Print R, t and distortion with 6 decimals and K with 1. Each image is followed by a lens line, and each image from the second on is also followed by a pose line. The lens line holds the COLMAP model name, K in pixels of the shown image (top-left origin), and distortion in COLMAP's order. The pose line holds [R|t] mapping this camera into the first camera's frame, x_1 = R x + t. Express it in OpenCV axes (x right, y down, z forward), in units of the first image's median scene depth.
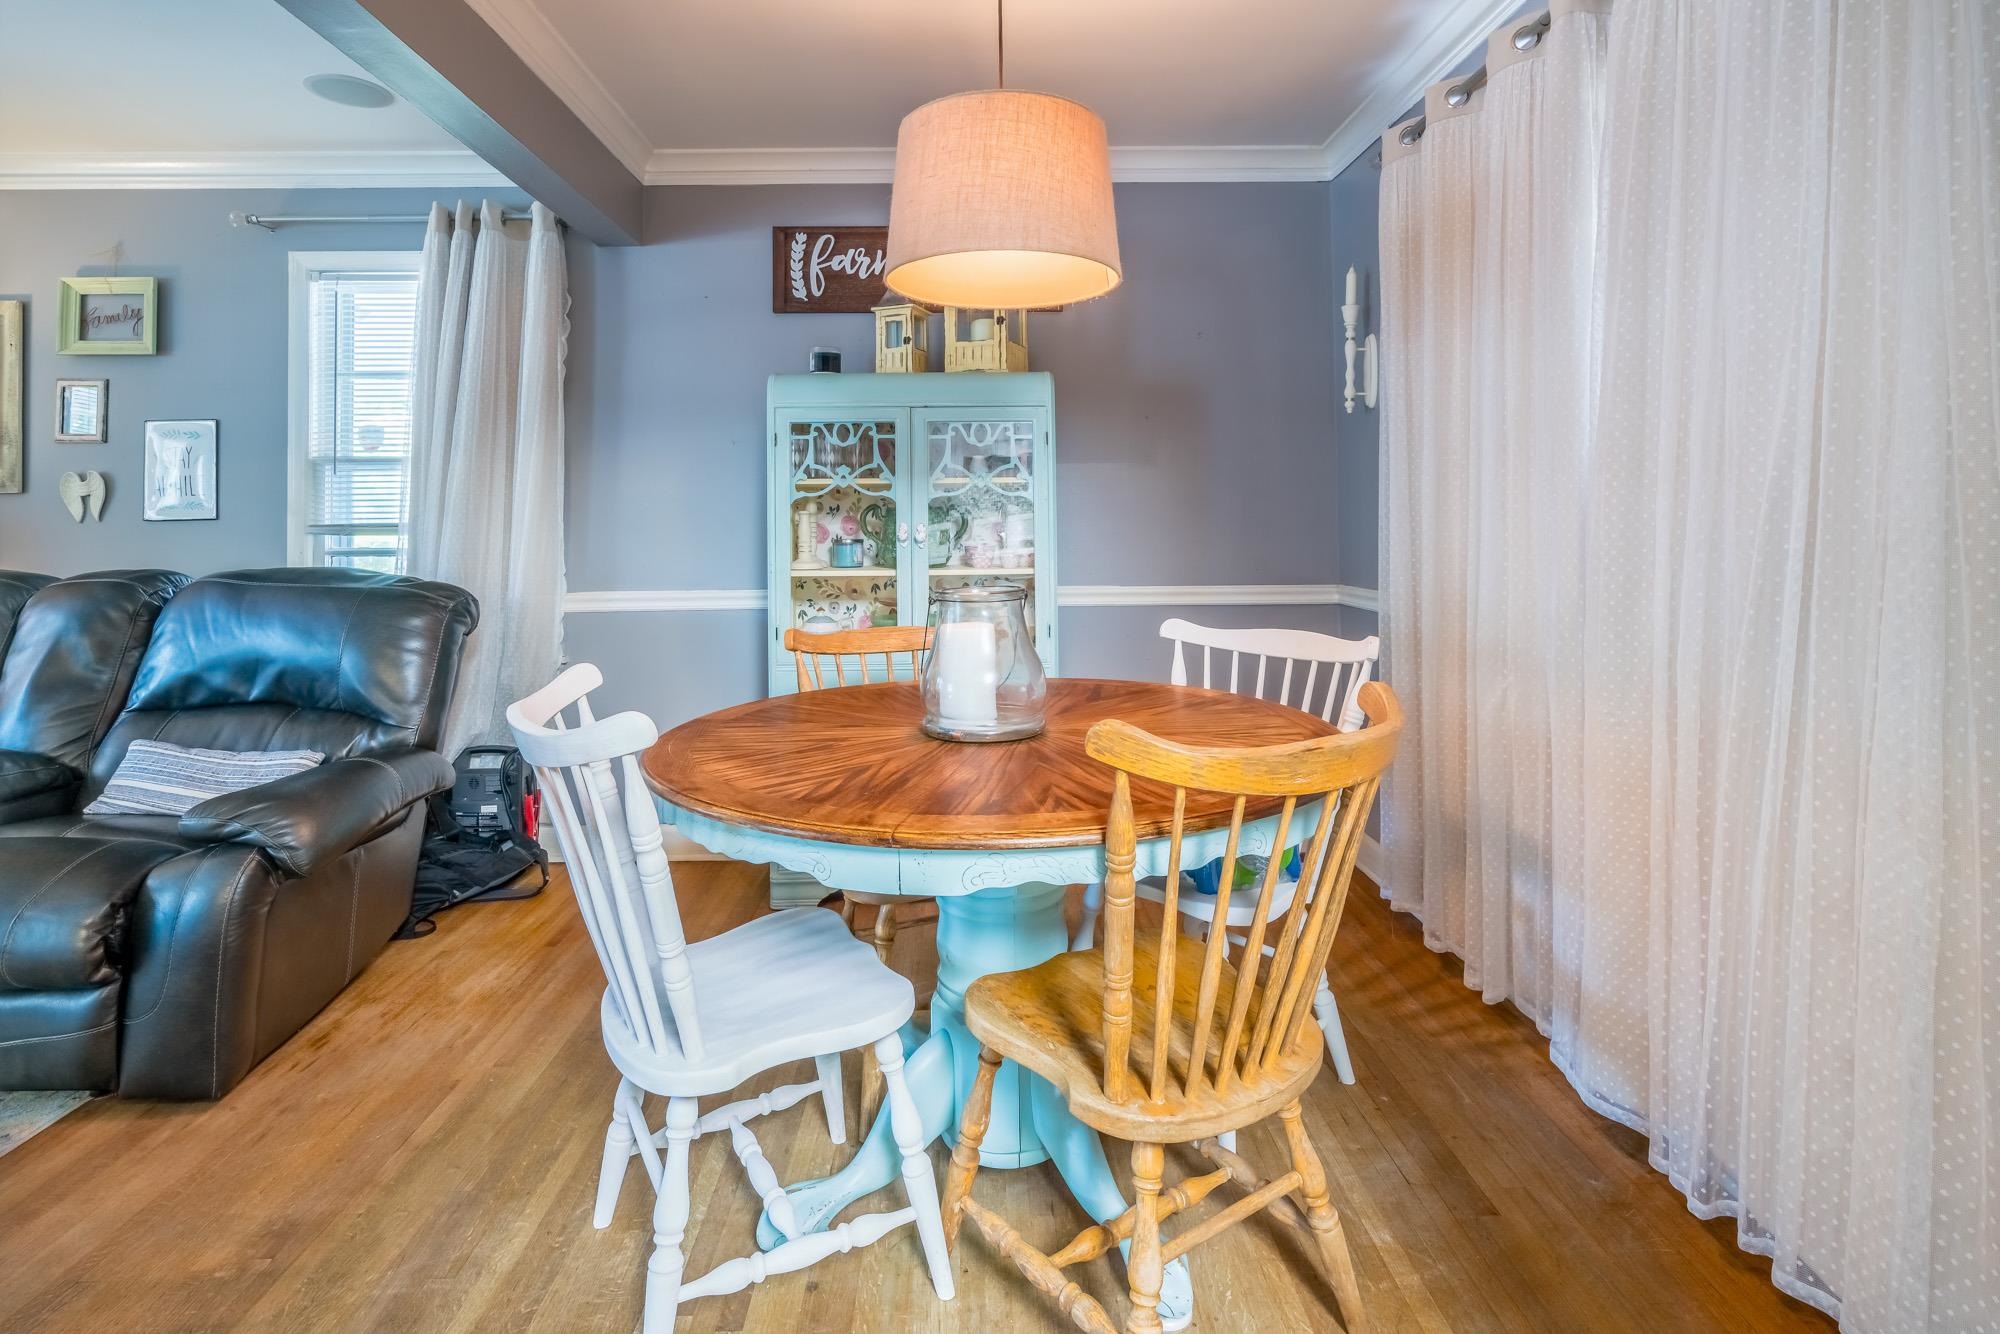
lens RADIAL K [[975.6, 0, 956.9], [0, 975.6, 508.4], [0, 0, 1]] dist [-0.004696, 0.000583]
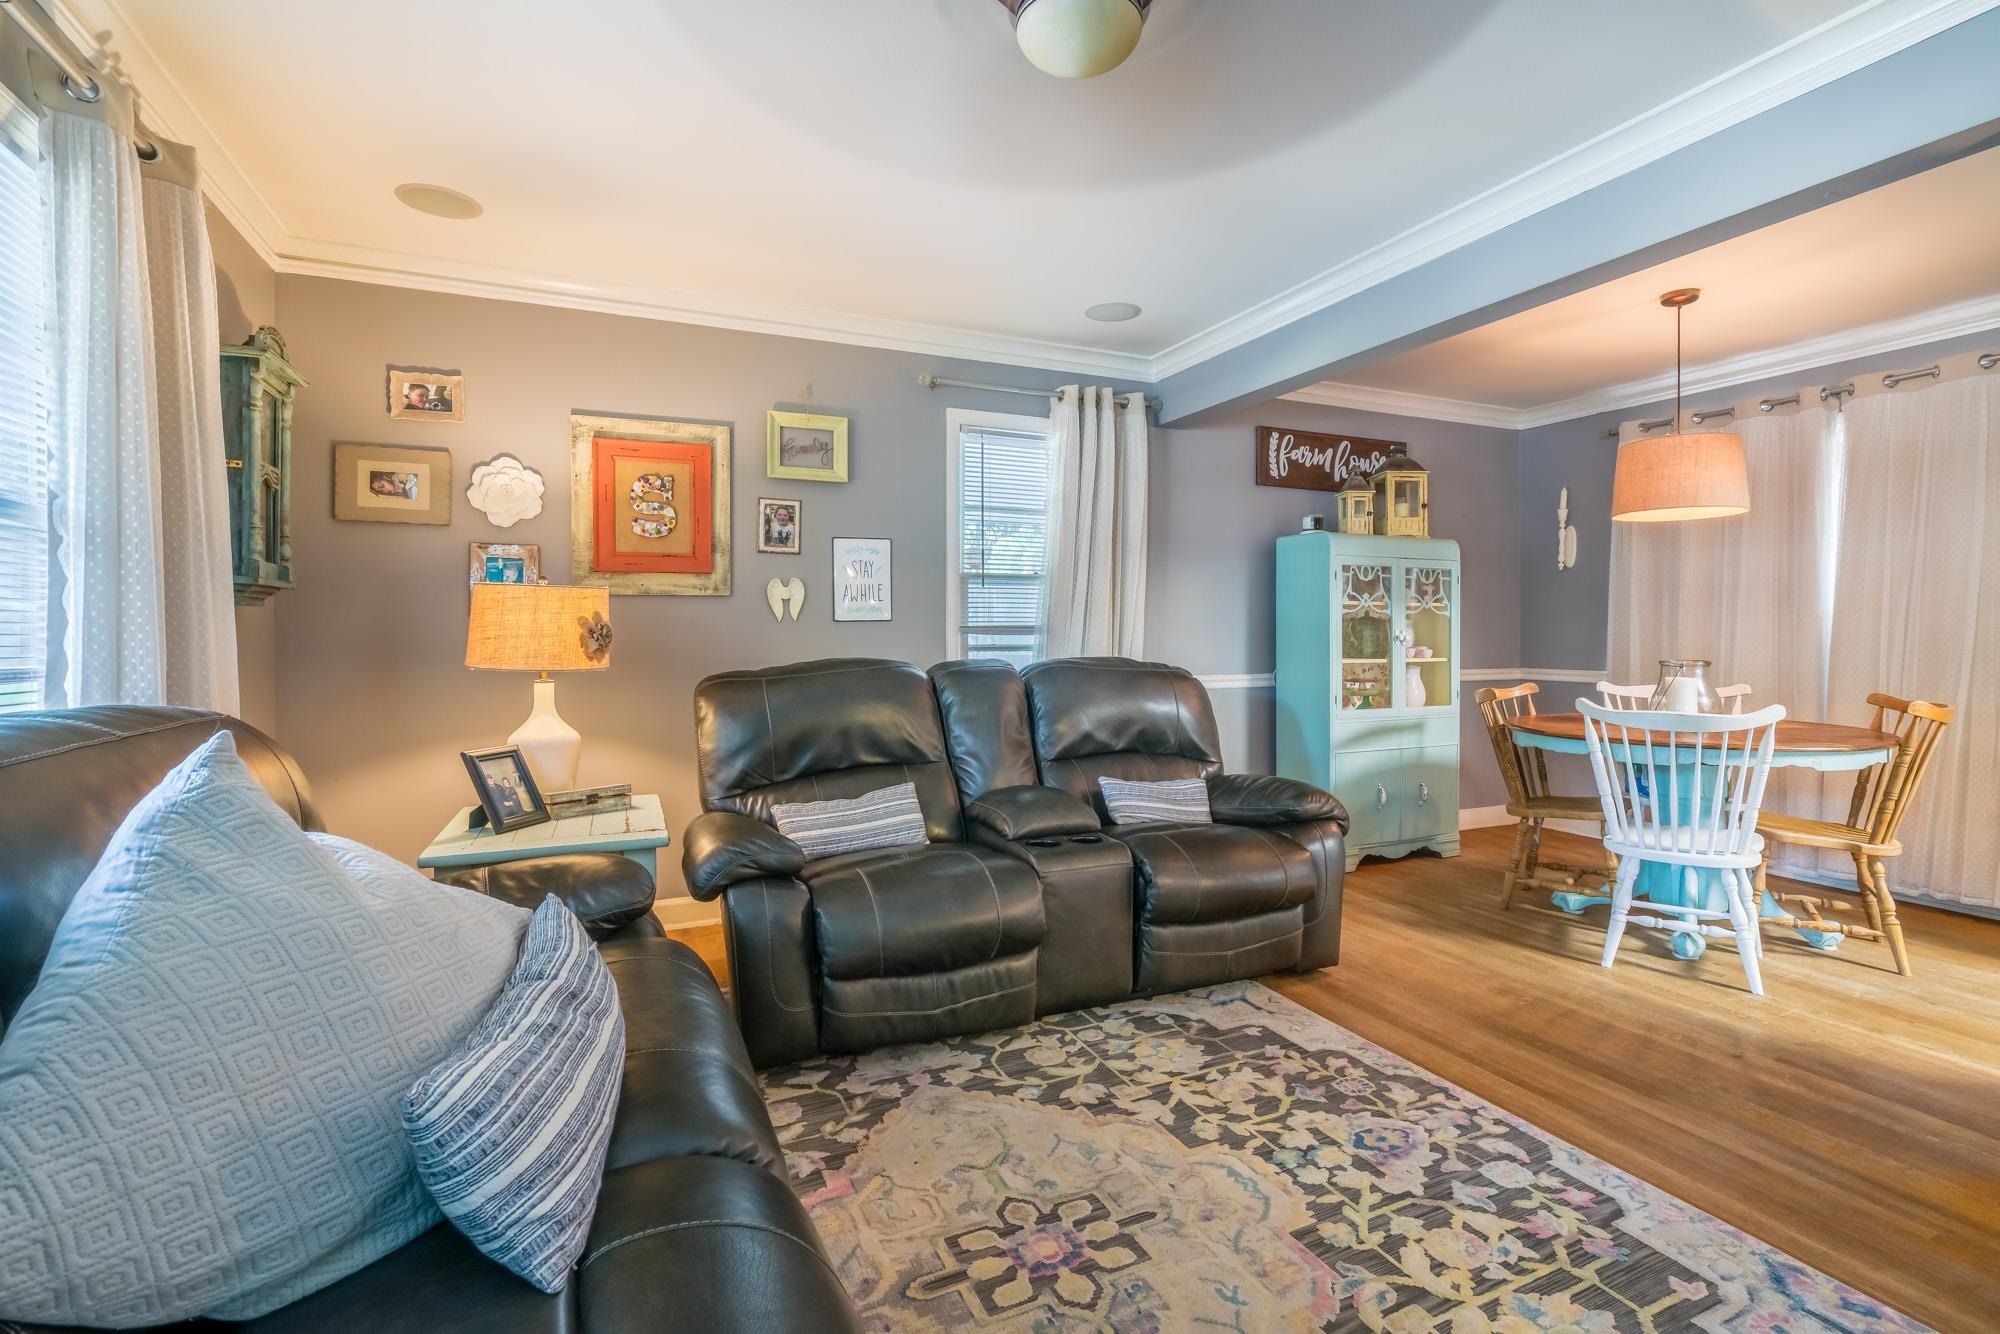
lens RADIAL K [[933.5, 0, 1000.6], [0, 933.5, 638.4], [0, 0, 1]] dist [-0.016572, 0.010469]
pose [[0.918854, 0.006987, 0.394537, -1.176956], [-0.014969, 0.999741, 0.017158, 0.011864], [-0.394314, -0.021672, 0.918720, -0.145960]]
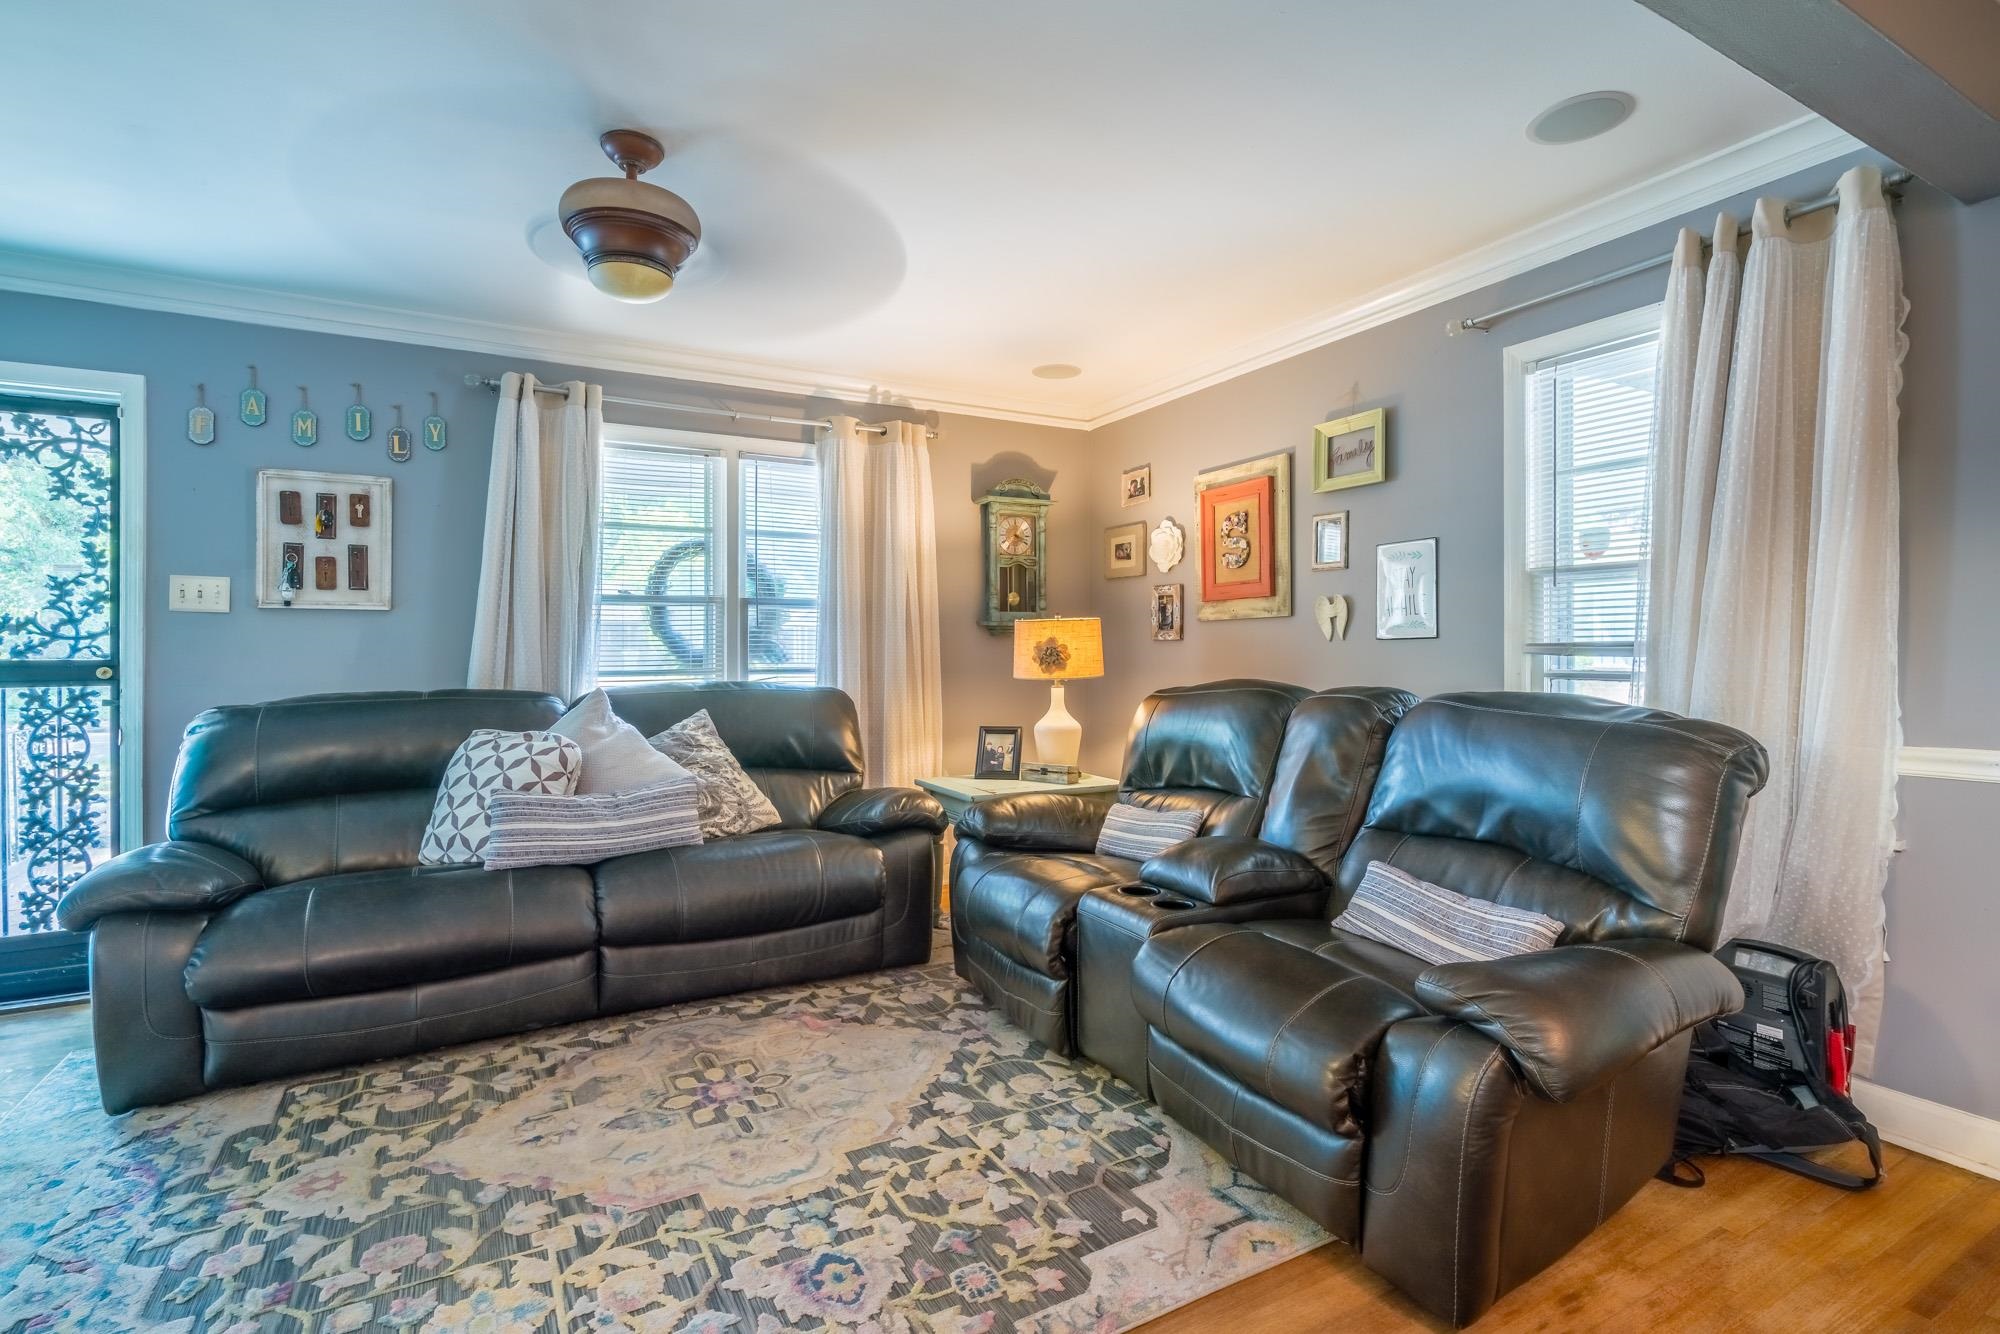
lens RADIAL K [[923.2, 0, 1024.2], [0, 923.2, 644.8], [0, 0, 1]] dist [0.001369, 0.000964]
pose [[0.490695, 0.003620, -0.871324, -0.154609], [0.013430, 0.999841, 0.011718, 0.001849], [0.871228, -0.017452, 0.490568, 0.179724]]
